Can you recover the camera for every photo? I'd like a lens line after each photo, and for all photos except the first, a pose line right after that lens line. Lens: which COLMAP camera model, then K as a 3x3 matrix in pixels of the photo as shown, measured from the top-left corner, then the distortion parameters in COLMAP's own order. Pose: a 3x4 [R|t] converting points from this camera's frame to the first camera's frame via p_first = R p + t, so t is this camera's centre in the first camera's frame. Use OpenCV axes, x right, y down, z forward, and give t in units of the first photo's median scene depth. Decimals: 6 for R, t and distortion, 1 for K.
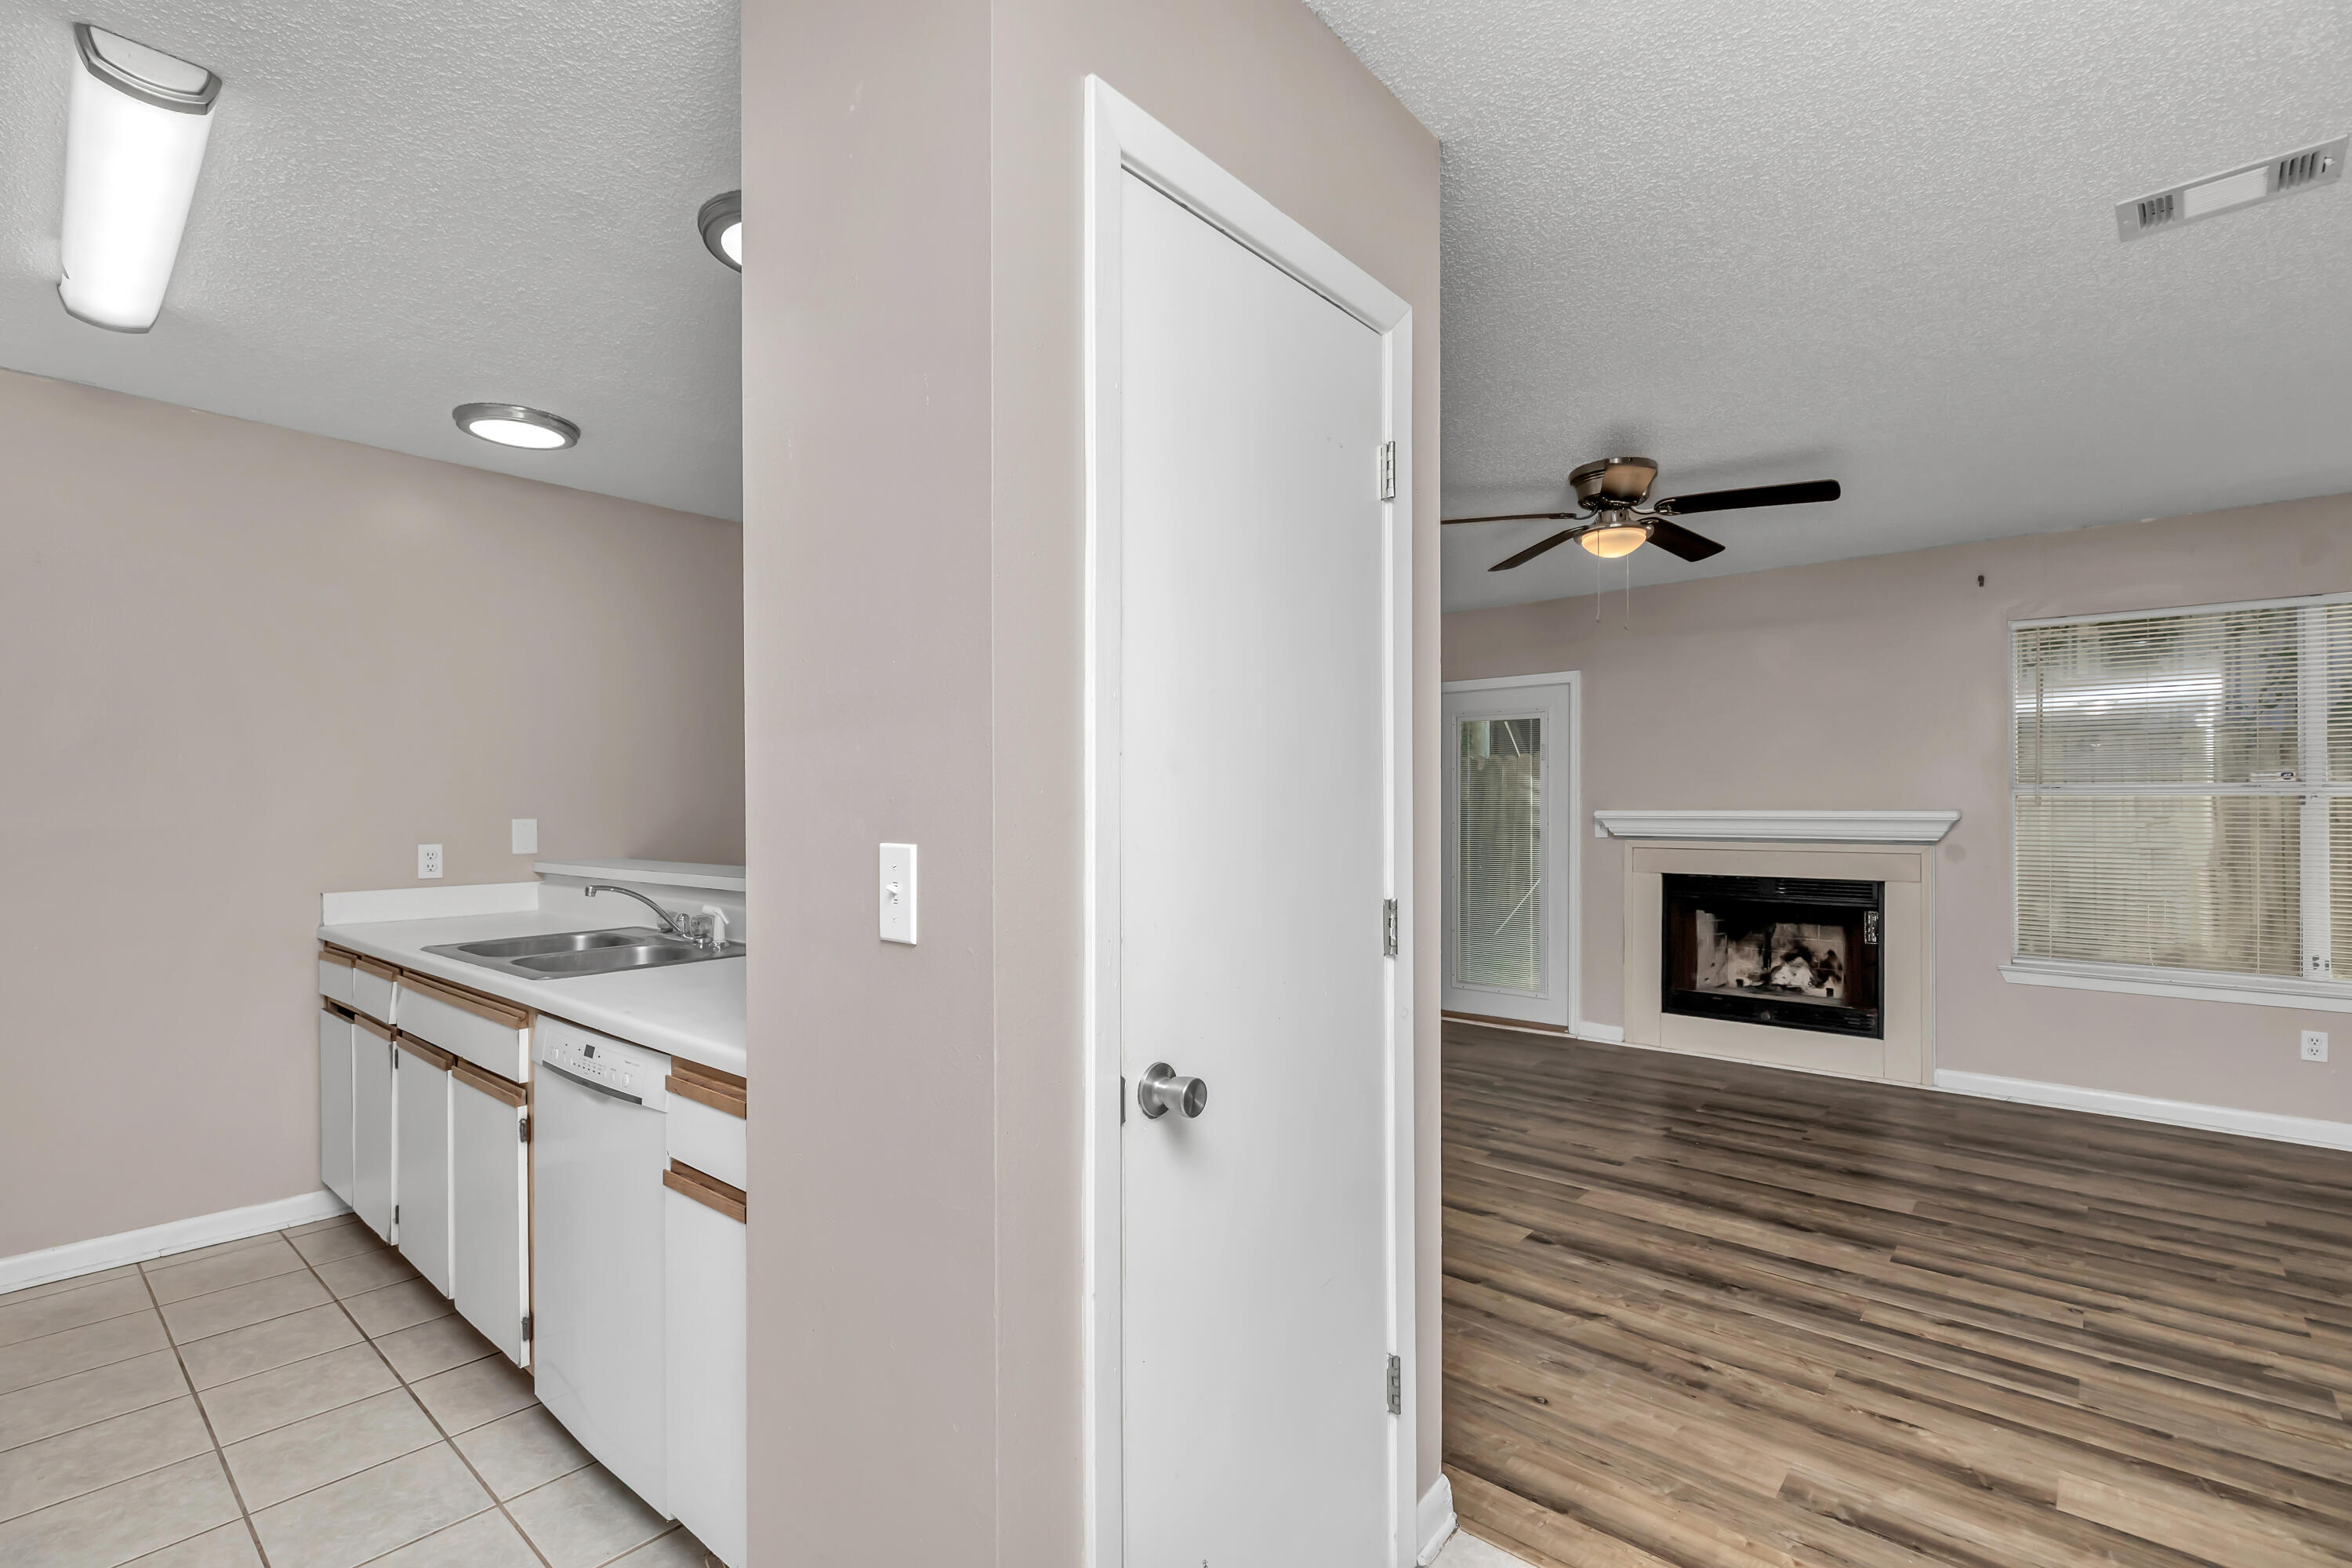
lens RADIAL K [[1055.6, 0, 1167.1], [0, 1055.6, 803.6], [0, 0, 1]] dist [0.009688, -0.000203]
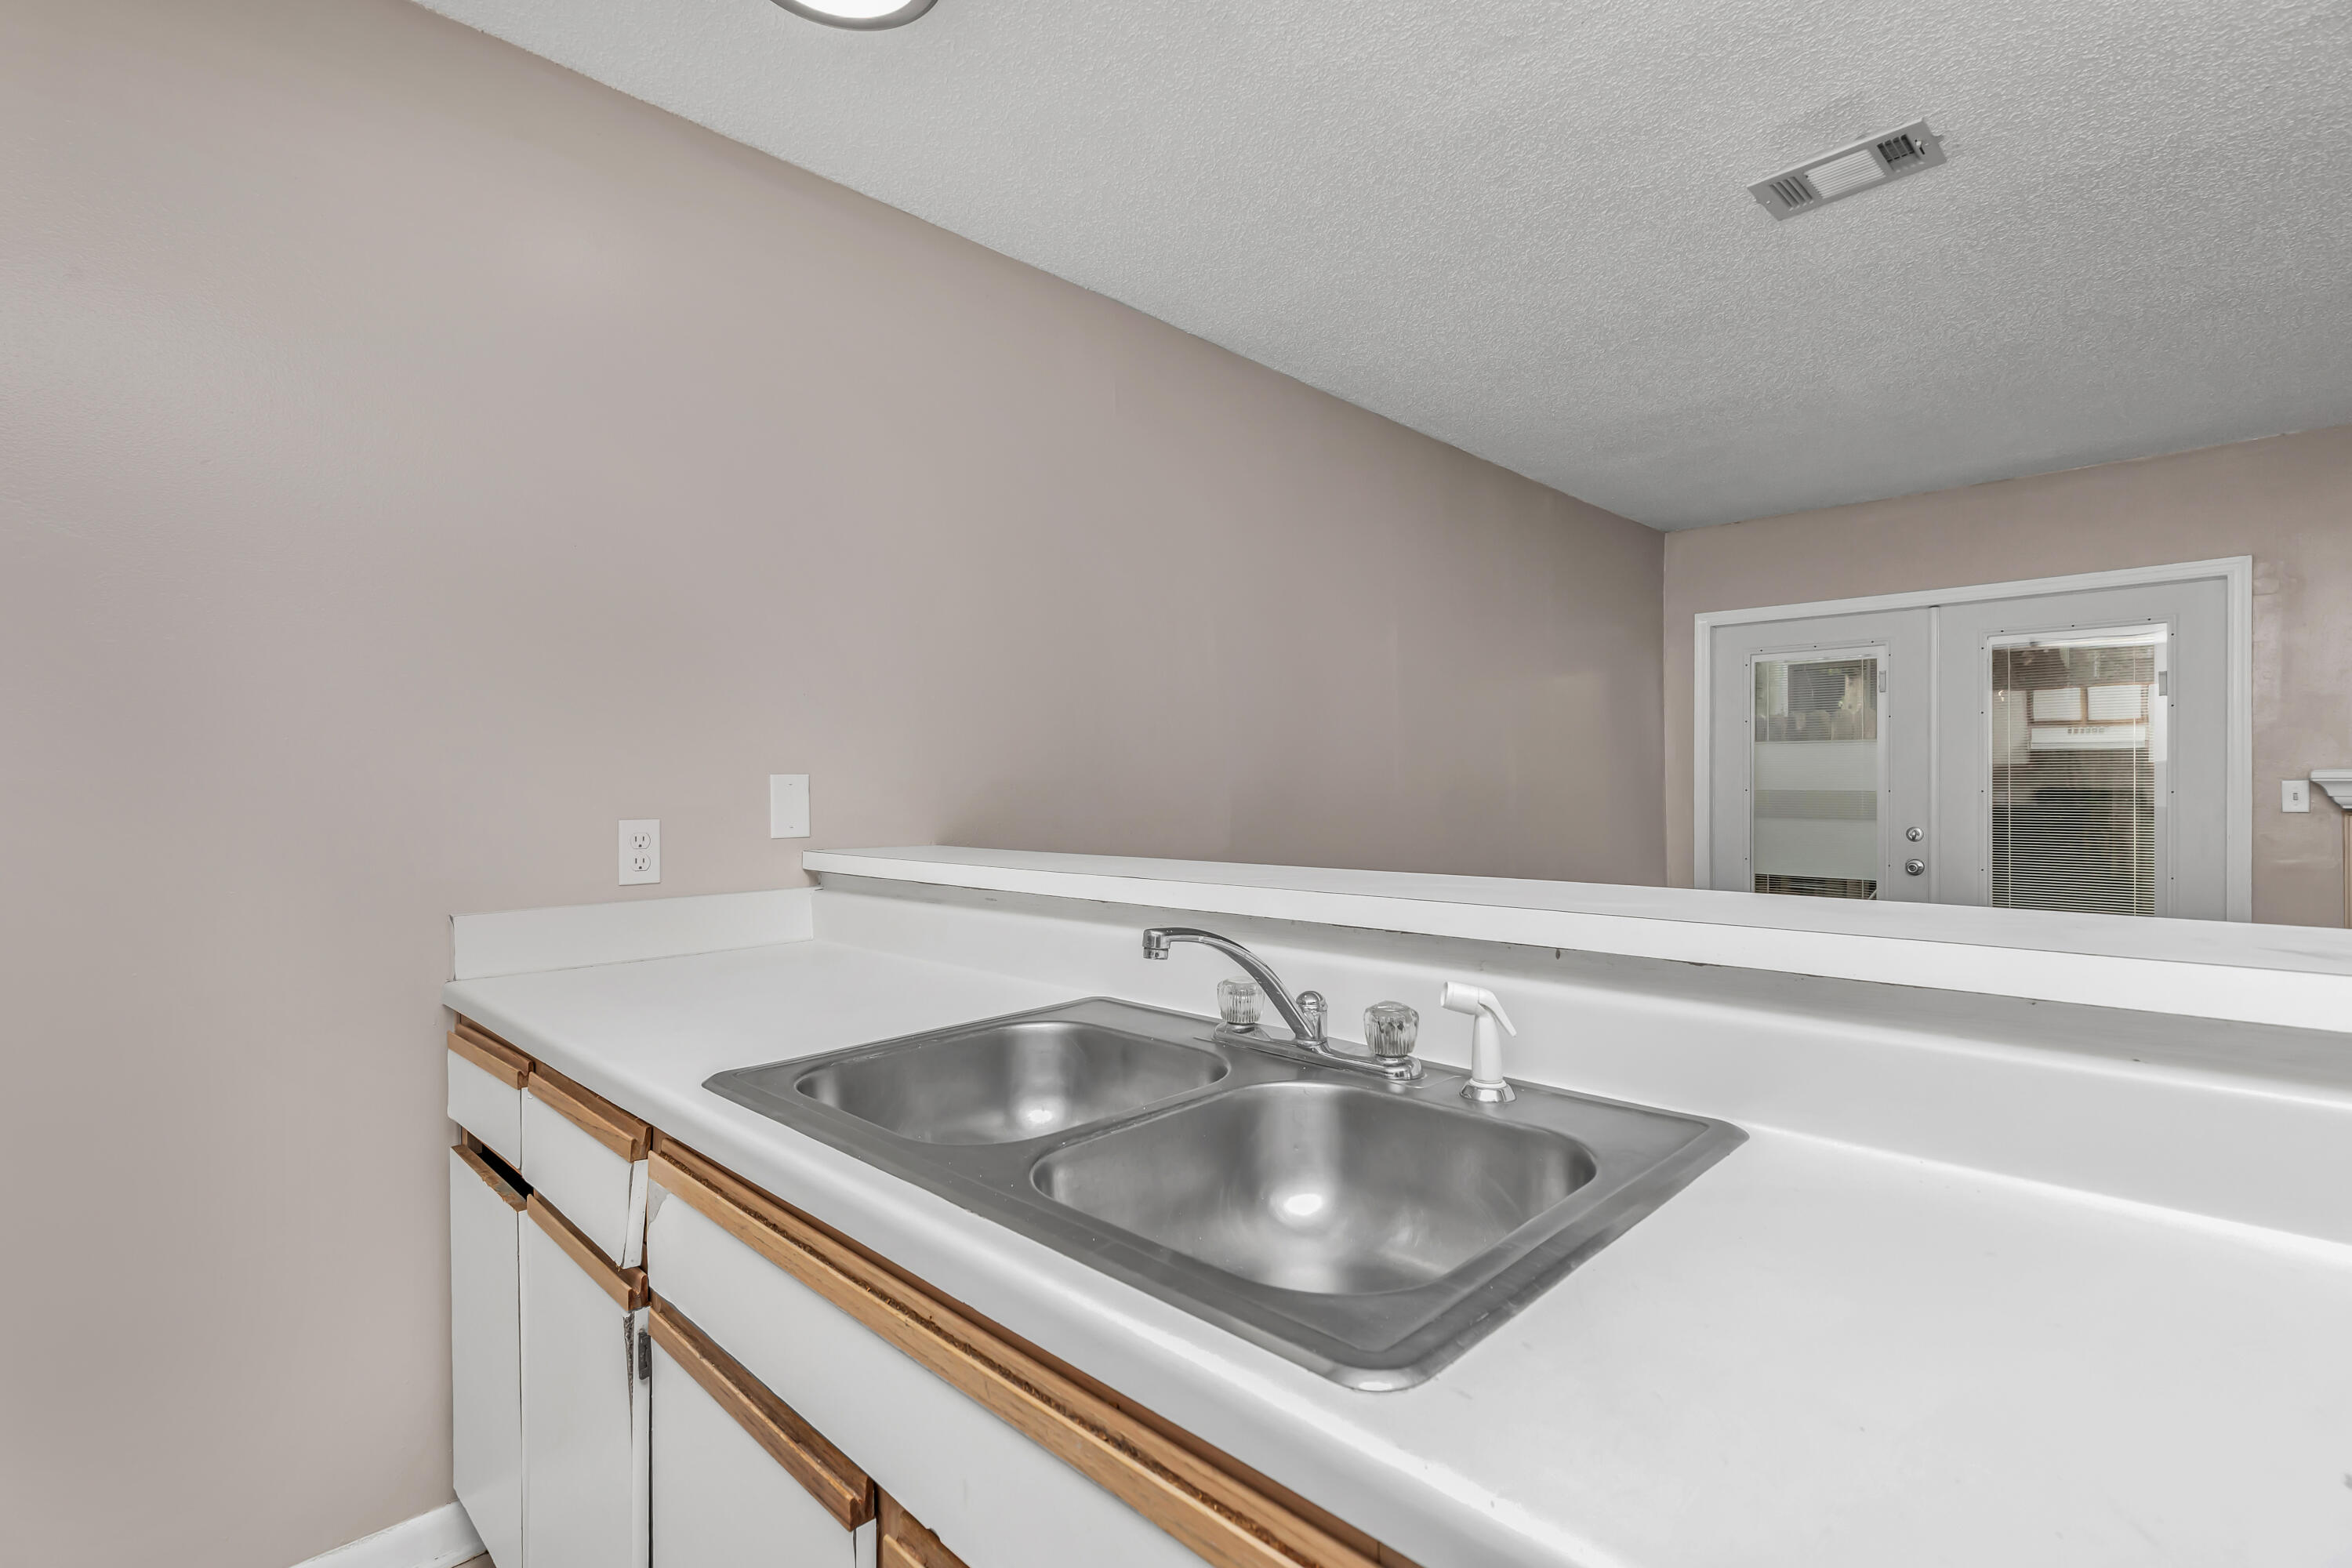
lens RADIAL K [[1062.7, 0, 1180.4], [0, 1062.7, 773.4], [0, 0, 1]] dist [0.001733, 0.000192]
pose [[0.998759, -0.000994, -0.049790, -0.508679], [0.001120, 0.999996, 0.002514, 0.017767], [0.049788, -0.002567, 0.998757, 0.614565]]
